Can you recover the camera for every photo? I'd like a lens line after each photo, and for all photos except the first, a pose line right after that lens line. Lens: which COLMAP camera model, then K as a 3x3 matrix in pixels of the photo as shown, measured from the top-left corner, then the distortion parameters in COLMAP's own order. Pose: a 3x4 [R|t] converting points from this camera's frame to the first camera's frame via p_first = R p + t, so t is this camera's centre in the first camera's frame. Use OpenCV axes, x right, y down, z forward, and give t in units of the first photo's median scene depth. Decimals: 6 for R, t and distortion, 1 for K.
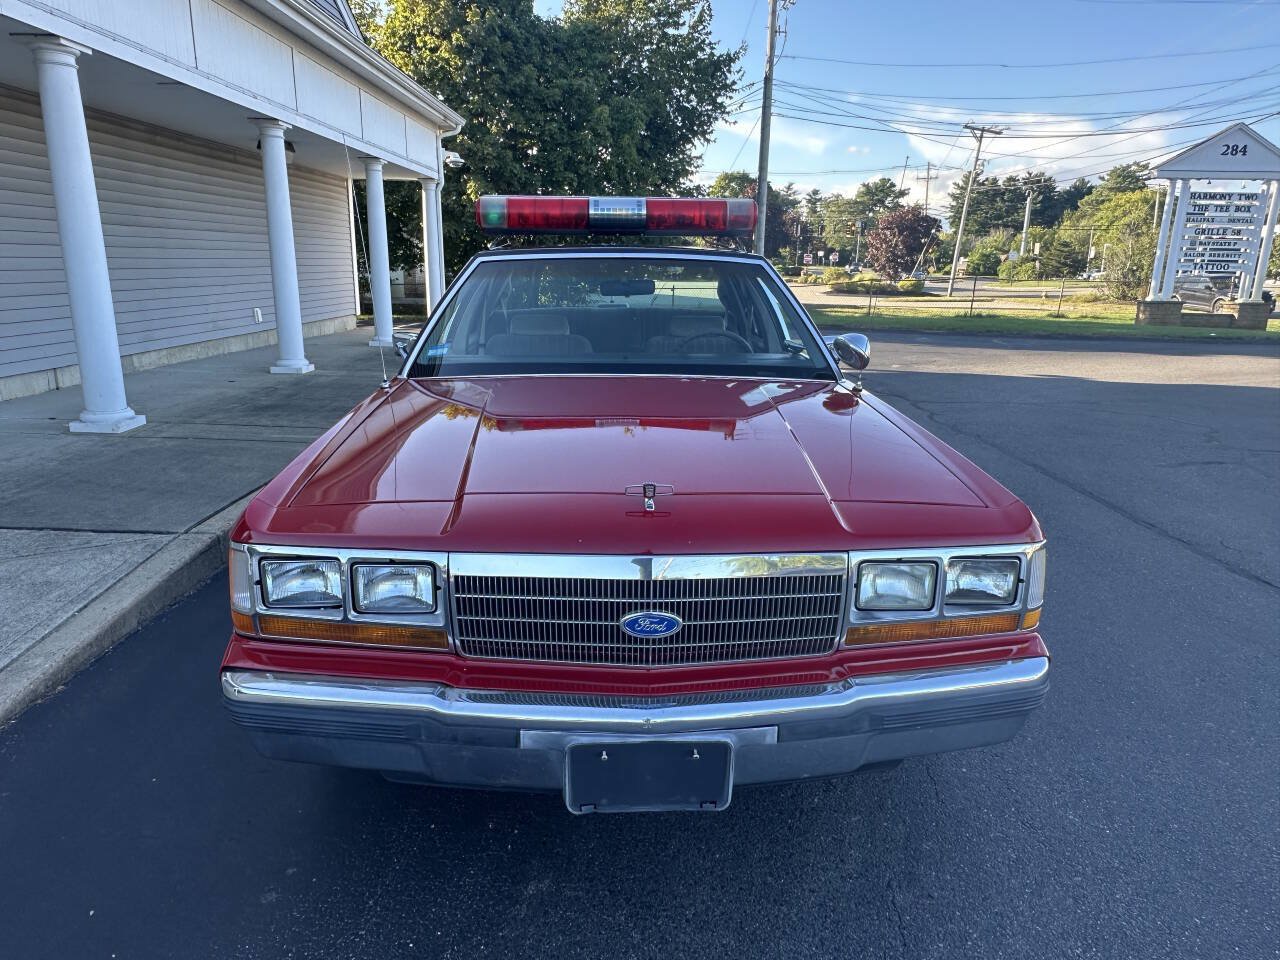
lens RADIAL K [[855.2, 0, 639.4], [0, 855.2, 487.0], [0, 0, 1]] dist [-0.004232, 0.005175]
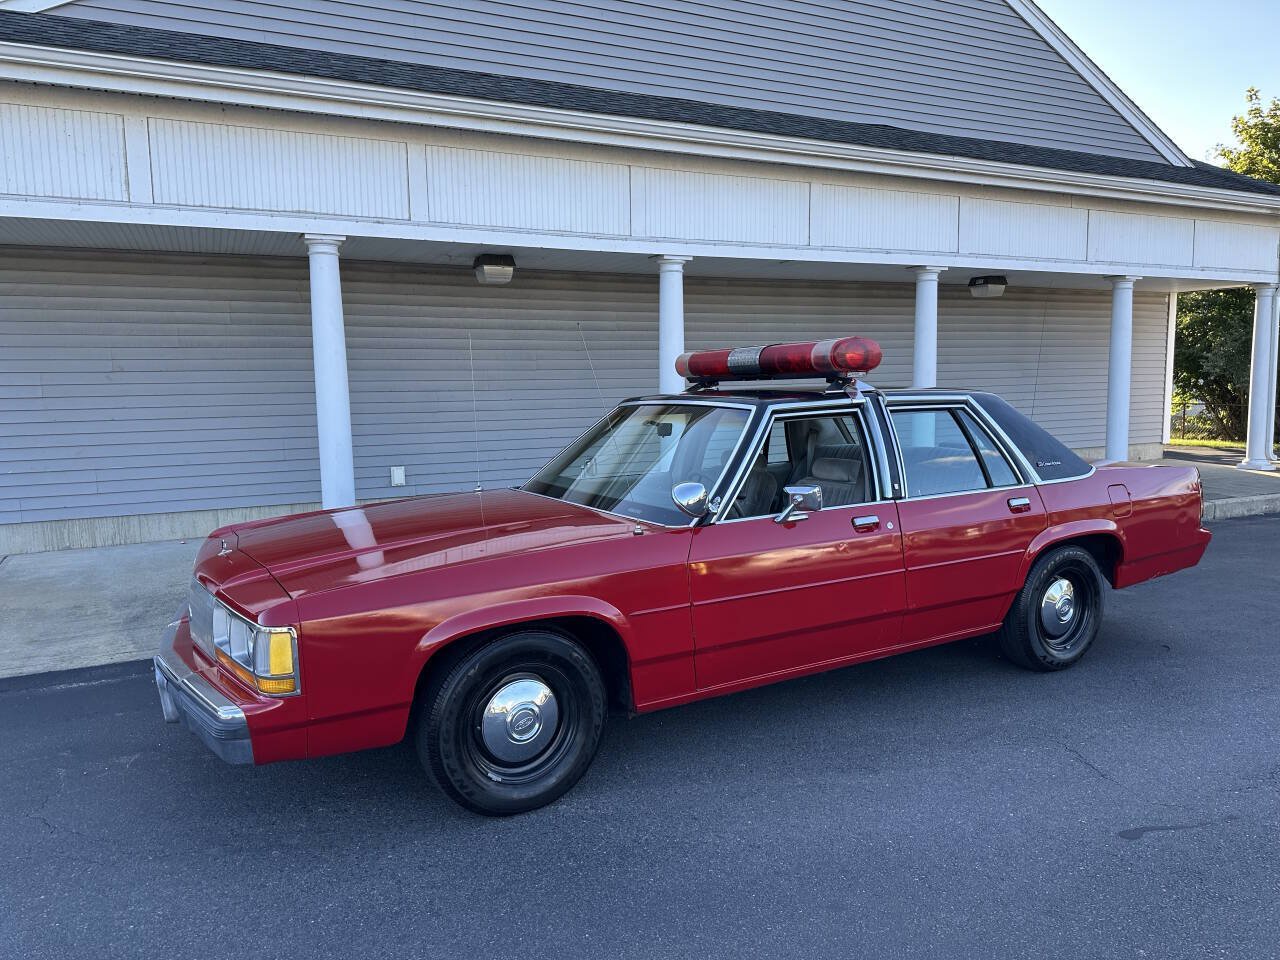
lens RADIAL K [[901.3, 0, 625.7], [0, 901.3, 490.9], [0, 0, 1]] dist [0.116656, -0.168206]
pose [[0.451588, 0.082592, -0.888395, 2.058657], [-0.203381, 0.979022, -0.012365, -0.249038], [0.868737, 0.186266, 0.458912, 0.816283]]
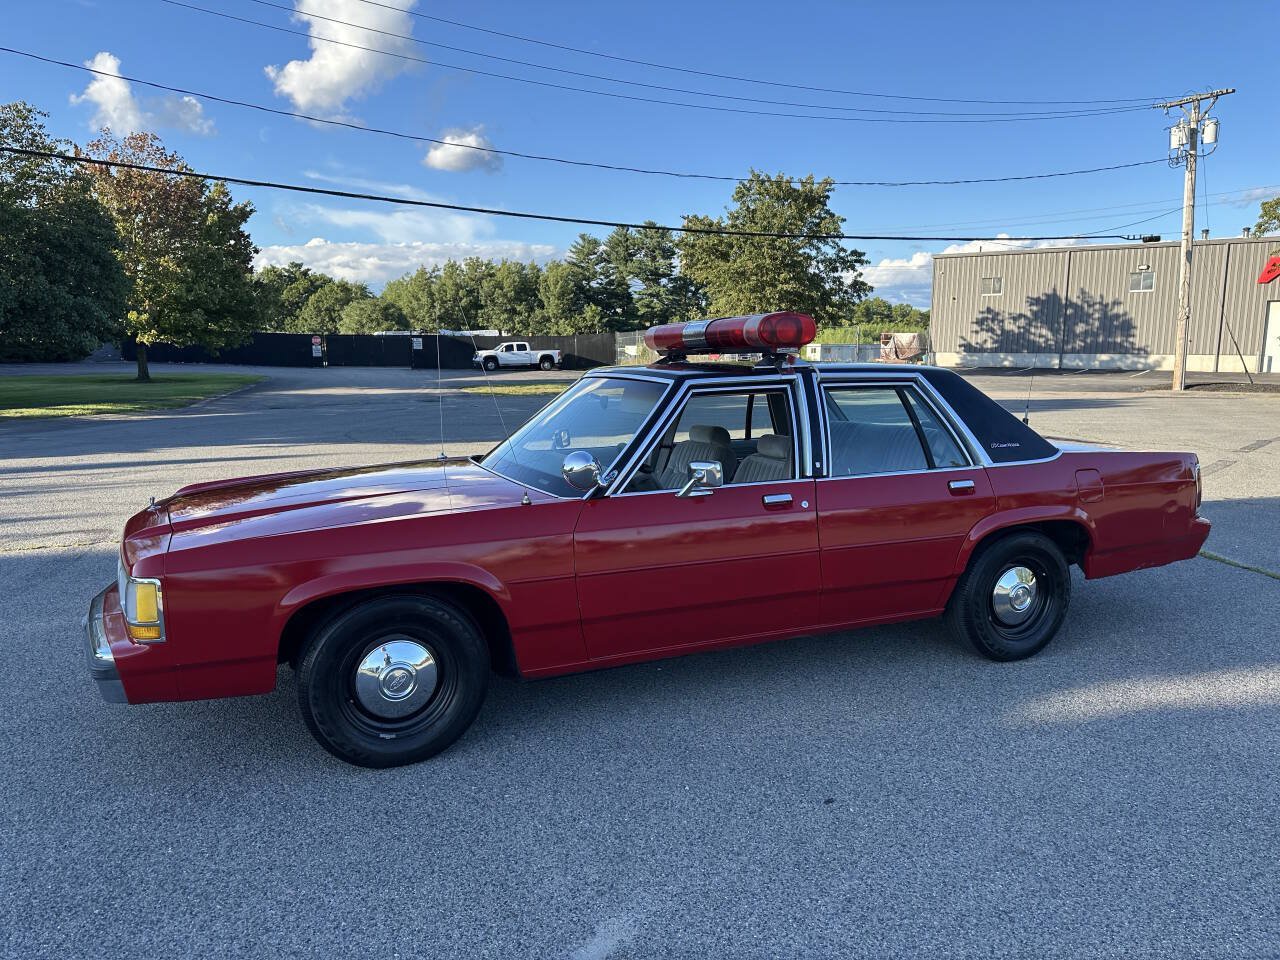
lens RADIAL K [[896.1, 0, 638.6], [0, 896.1, 486.2], [0, 0, 1]] dist [0.162690, -0.234393]
pose [[0.338453, 0.118021, -0.933553, 2.268184], [-0.229585, 0.972478, 0.039707, -0.355929], [0.912546, 0.200890, 0.356234, 1.238750]]
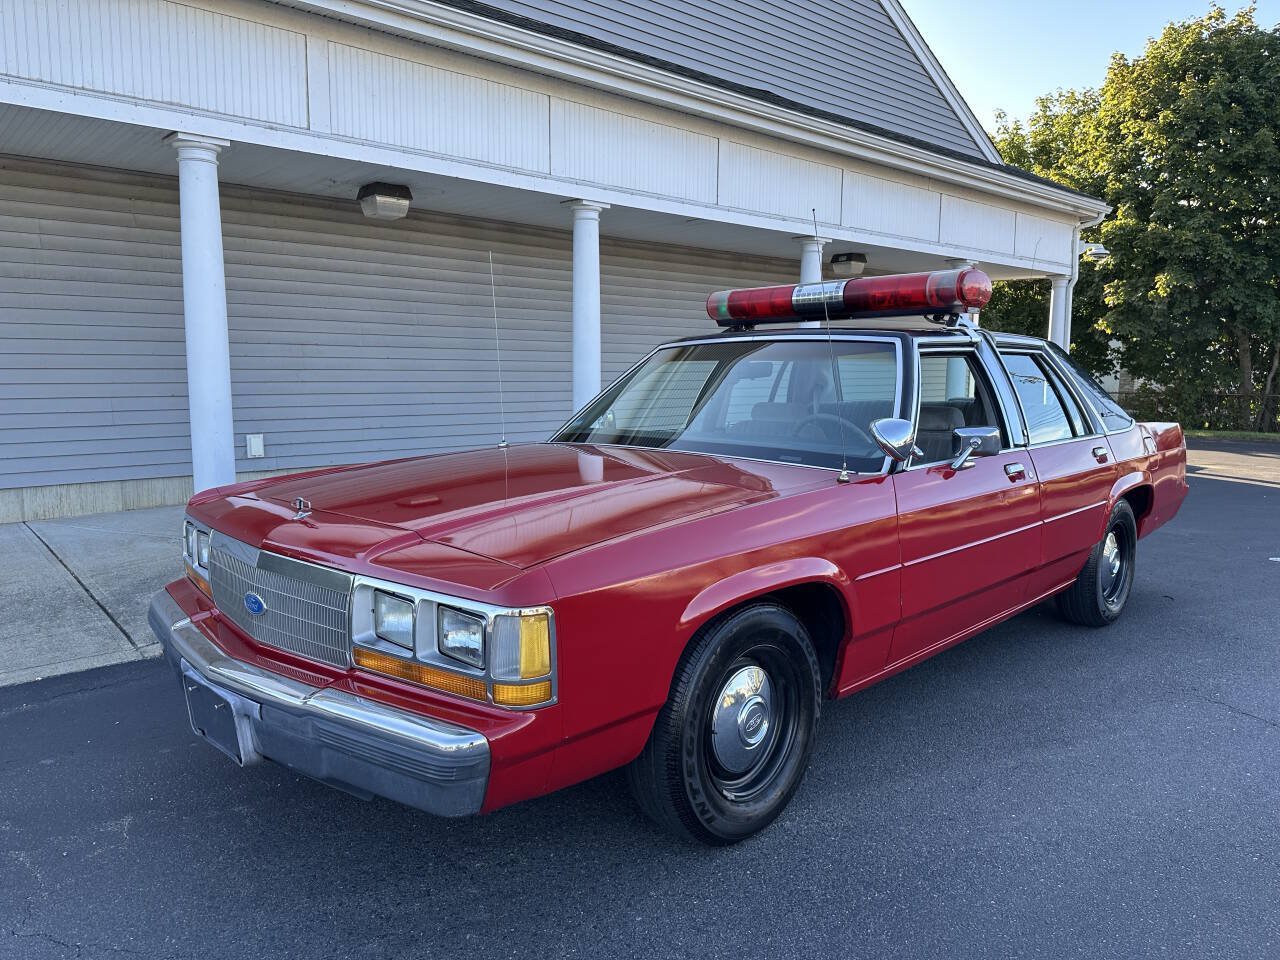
lens RADIAL K [[910.7, 0, 635.9], [0, 910.7, 481.8], [0, 0, 1]] dist [0.052017, -0.059585]
pose [[0.682246, 0.078270, -0.726921, 1.308187], [-0.179923, 0.981650, -0.063168, -0.031568], [0.708638, 0.173885, 0.683810, 0.415594]]
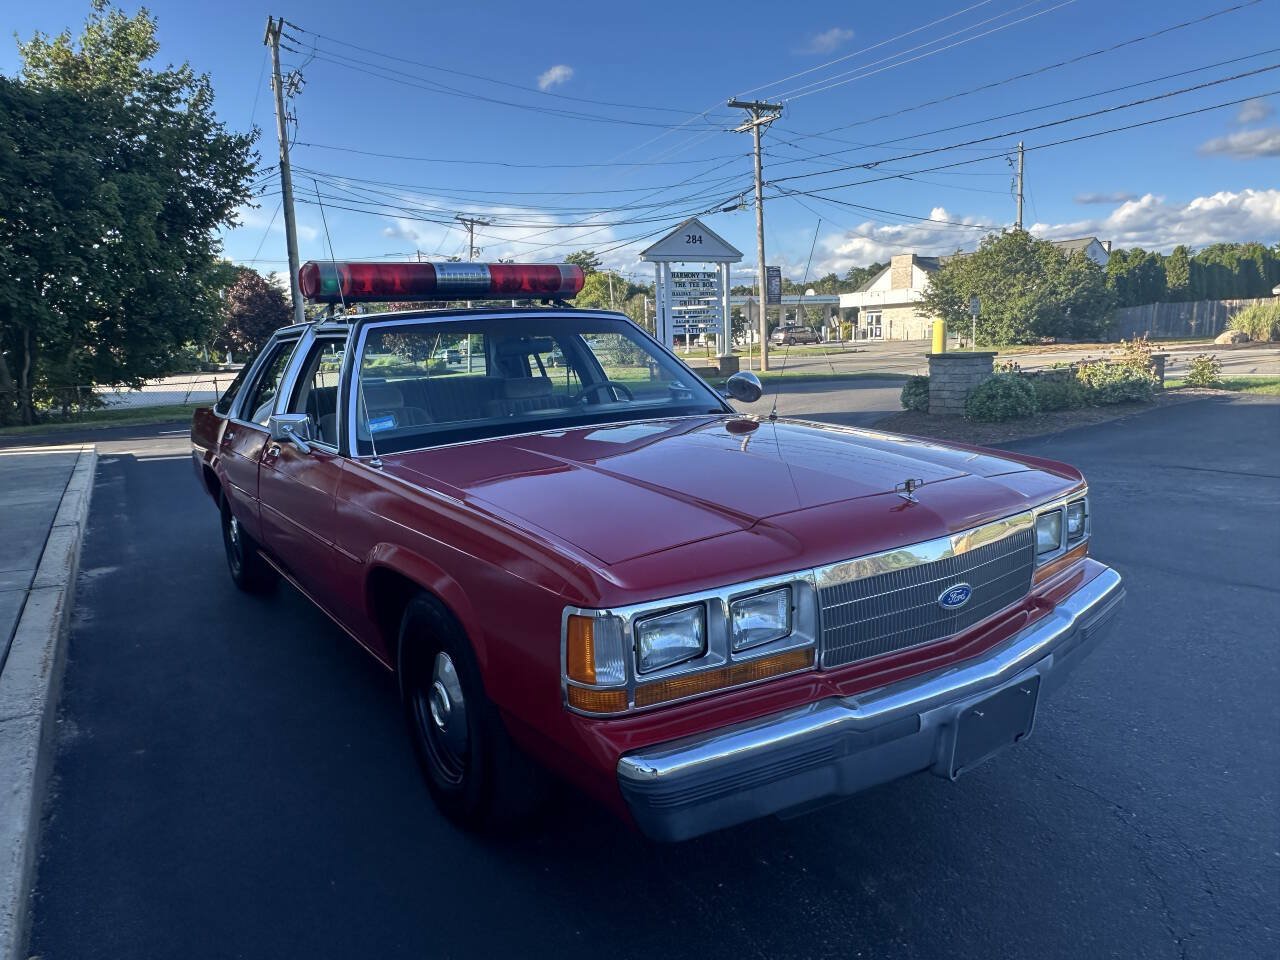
lens RADIAL K [[855.9, 0, 634.3], [0, 855.9, 491.1], [0, 0, 1]] dist [-0.003904, 0.004308]
pose [[0.846454, -0.141745, 0.513248, -0.872881], [0.187196, 0.981602, -0.037633, -0.014405], [-0.498471, 0.127932, 0.857415, 0.203397]]
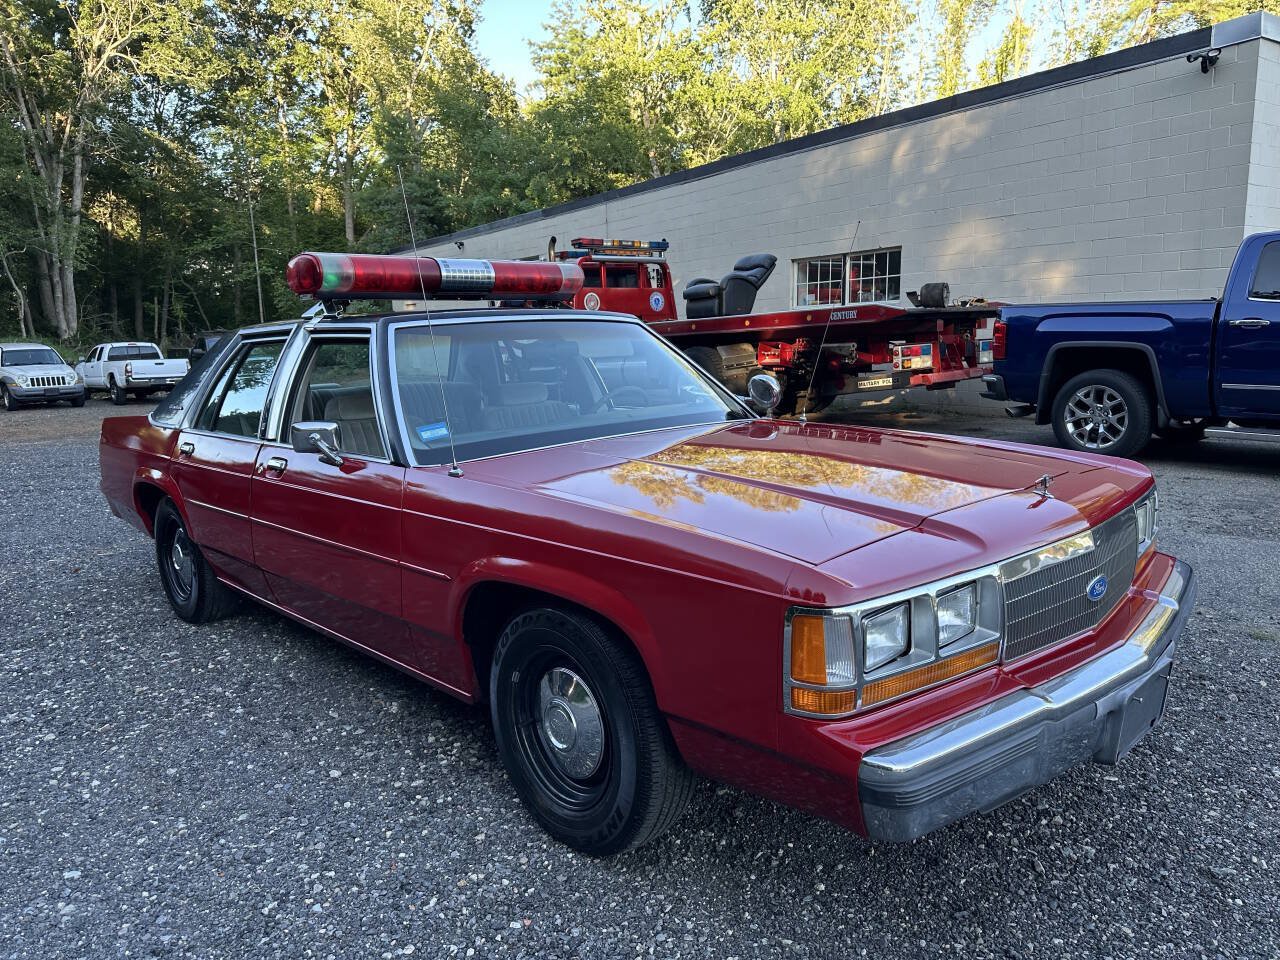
lens RADIAL K [[916.2, 0, 636.9], [0, 916.2, 484.4], [0, 0, 1]] dist [0.031452, -0.040350]
pose [[0.758614, -0.146642, 0.634823, -1.197689], [0.213446, 0.976509, -0.029498, -0.074759], [-0.615585, 0.157878, 0.772094, 0.365038]]
